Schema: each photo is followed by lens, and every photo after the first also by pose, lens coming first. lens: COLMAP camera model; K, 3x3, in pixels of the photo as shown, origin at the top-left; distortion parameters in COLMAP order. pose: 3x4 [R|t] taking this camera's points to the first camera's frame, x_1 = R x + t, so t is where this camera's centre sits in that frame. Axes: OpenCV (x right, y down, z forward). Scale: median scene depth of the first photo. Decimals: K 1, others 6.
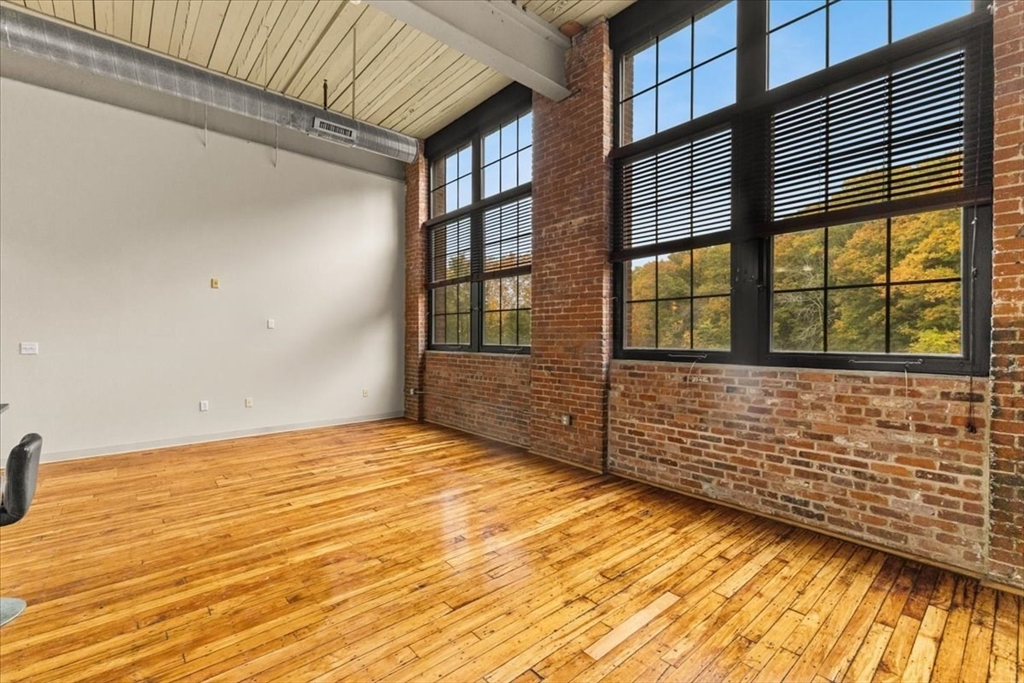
lens RADIAL K [[437.1, 0, 510.7], [0, 437.1, 340.0], [0, 0, 1]] dist [0.010458, -0.001321]
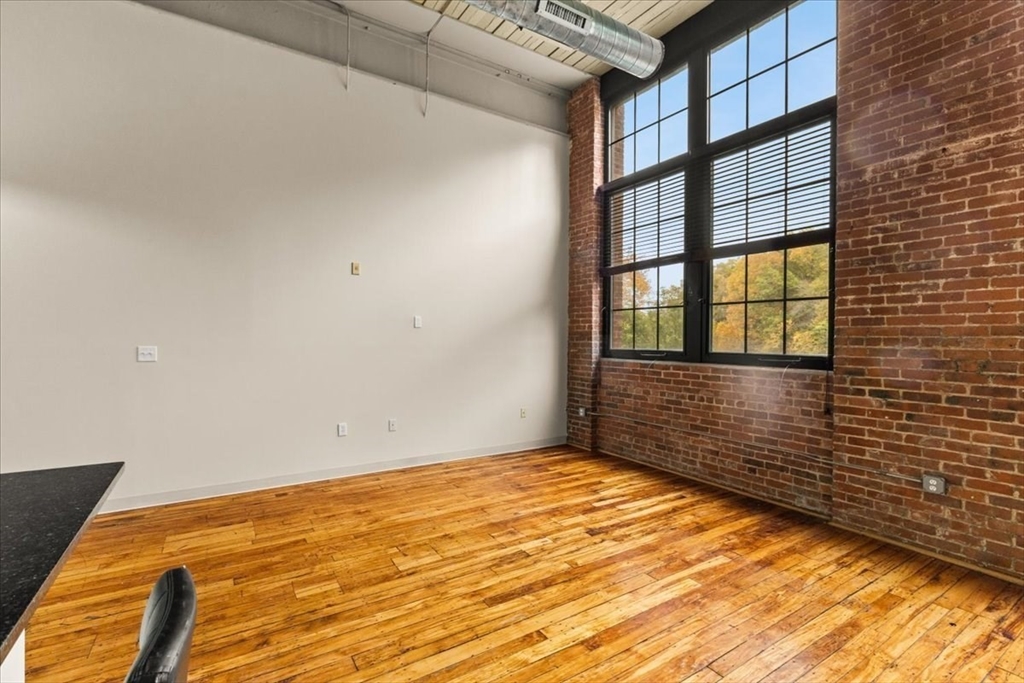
lens RADIAL K [[465.2, 0, 514.9], [0, 465.2, 338.7], [0, 0, 1]] dist [0.005427, -0.003321]
pose [[0.988935, 0.005910, -0.148231, -0.349529], [-0.006572, 0.999971, -0.003974, -0.006890], [0.148203, 0.004904, 0.988945, 0.303746]]
